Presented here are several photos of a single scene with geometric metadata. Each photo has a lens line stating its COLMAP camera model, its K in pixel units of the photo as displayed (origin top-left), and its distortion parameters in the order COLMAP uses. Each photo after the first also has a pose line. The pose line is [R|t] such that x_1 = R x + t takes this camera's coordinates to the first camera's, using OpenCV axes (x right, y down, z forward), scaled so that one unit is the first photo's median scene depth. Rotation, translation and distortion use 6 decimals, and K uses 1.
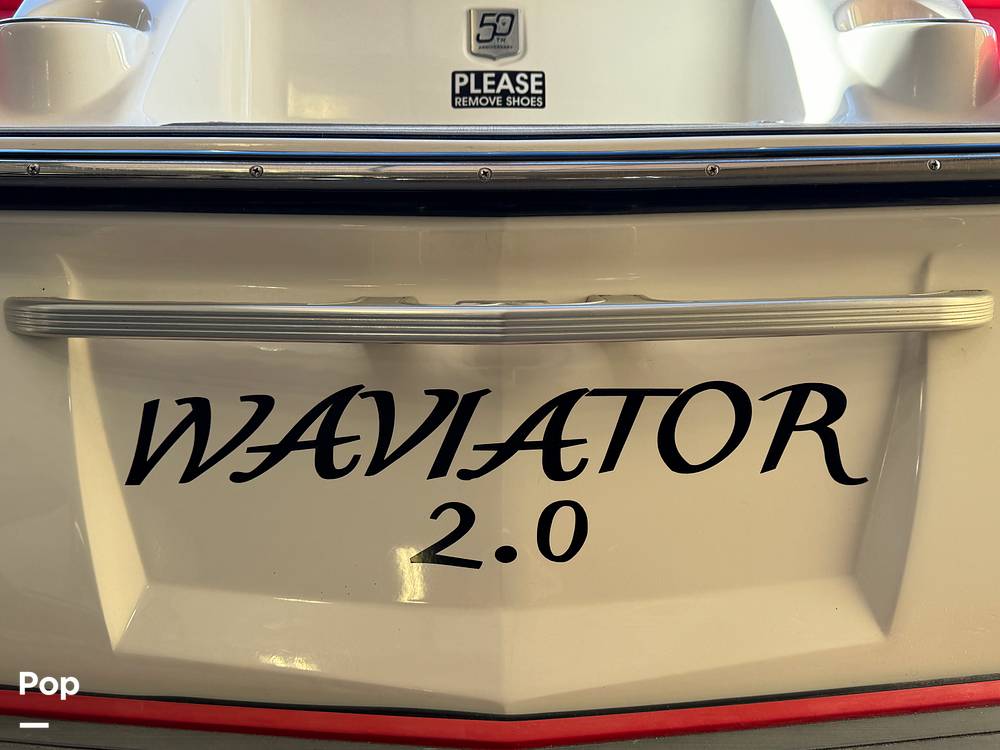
lens RADIAL K [[910.3, 0, 500.0], [0, 910.3, 375.0], [0, 0, 1]] dist [0.159217, -0.327996]
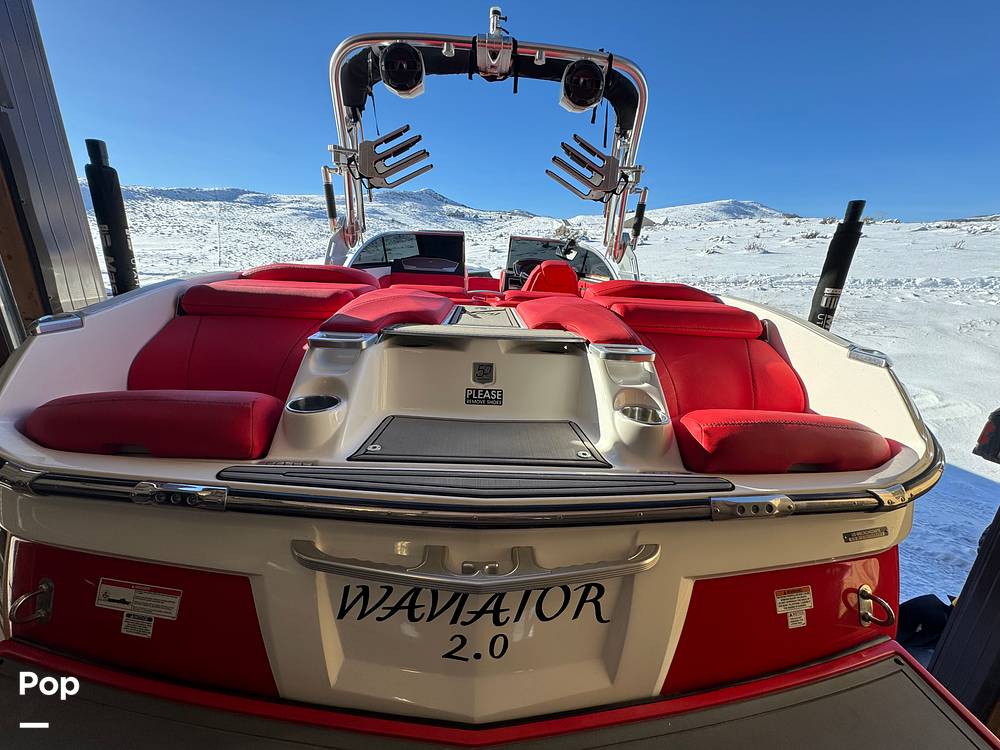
lens RADIAL K [[395.0, 0, 500.0], [0, 395.0, 375.0], [0, 0, 1]] dist [0.000850, 0.000188]
pose [[0.998212, 0.041379, 0.043134, -0.007364], [-0.043377, 0.997978, 0.046463, -0.424013], [-0.041124, -0.048251, 0.997988, -0.080854]]
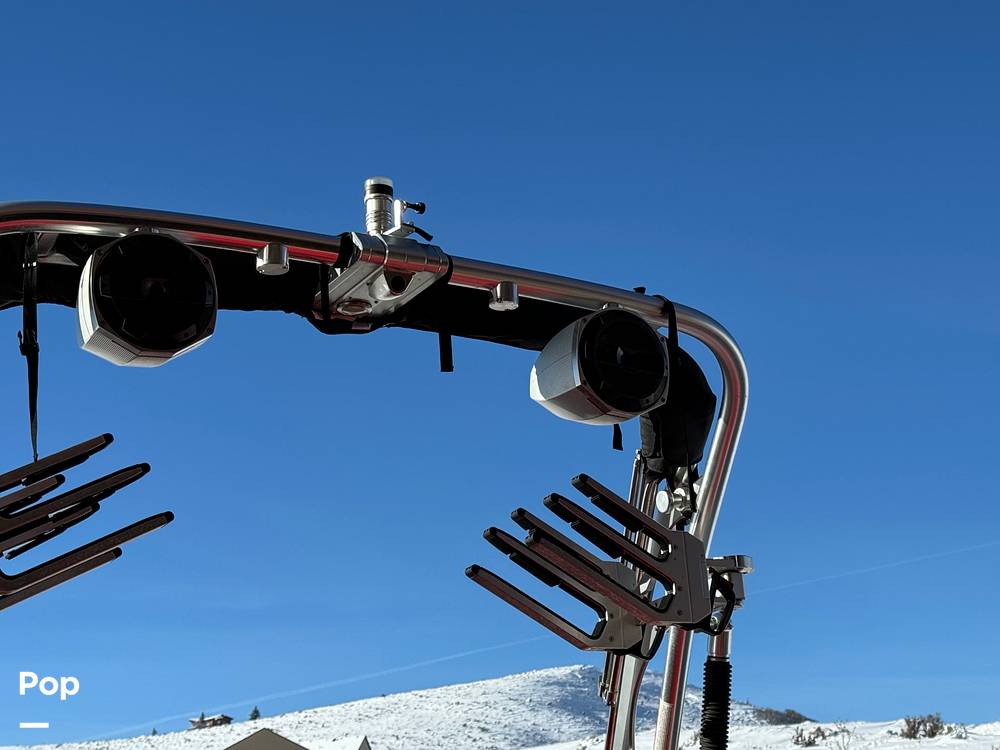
lens RADIAL K [[1794.9, 0, 500.0], [0, 1794.9, 375.0], [0, 0, 1]] dist [-0.000880, 0.027475]
pose [[0.888969, 0.110847, 0.444351, -1.437640], [0.138421, 0.859851, -0.491422, -0.125066], [-0.436548, 0.498366, 0.749037, -0.511781]]
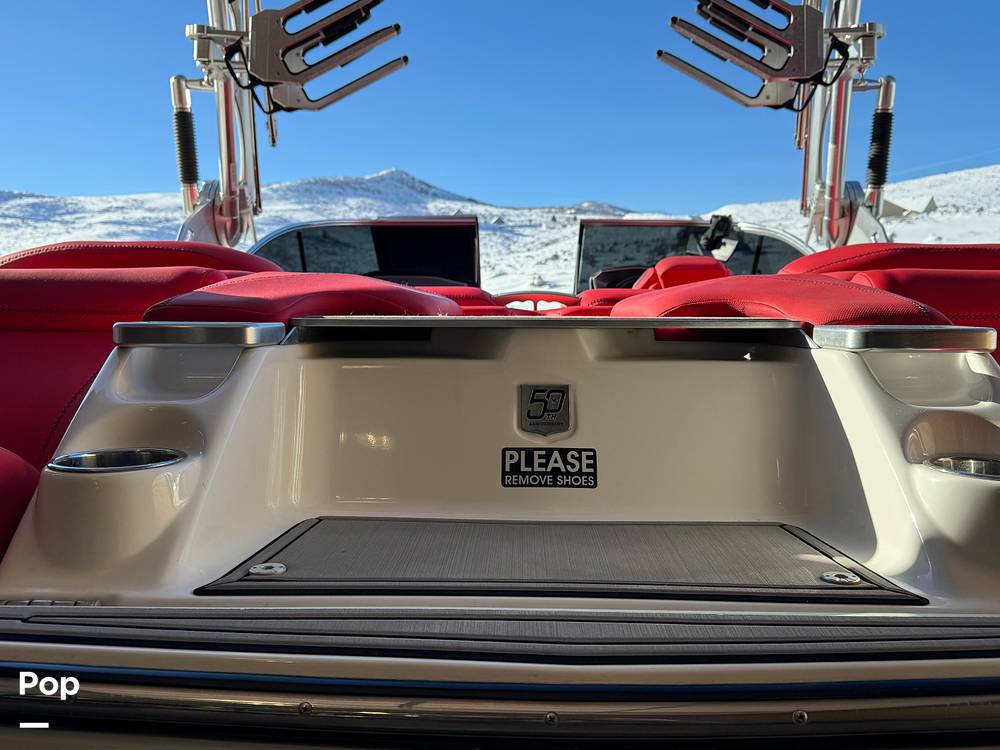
lens RADIAL K [[910.3, 0, 500.0], [0, 910.3, 375.0], [0, 0, 1]] dist [0.159217, -0.327996]
pose [[0.999518, 0.008261, -0.029934, -0.026007], [-0.013025, 0.986597, -0.162657, -0.249078], [0.028190, 0.162969, 0.986228, 0.016424]]
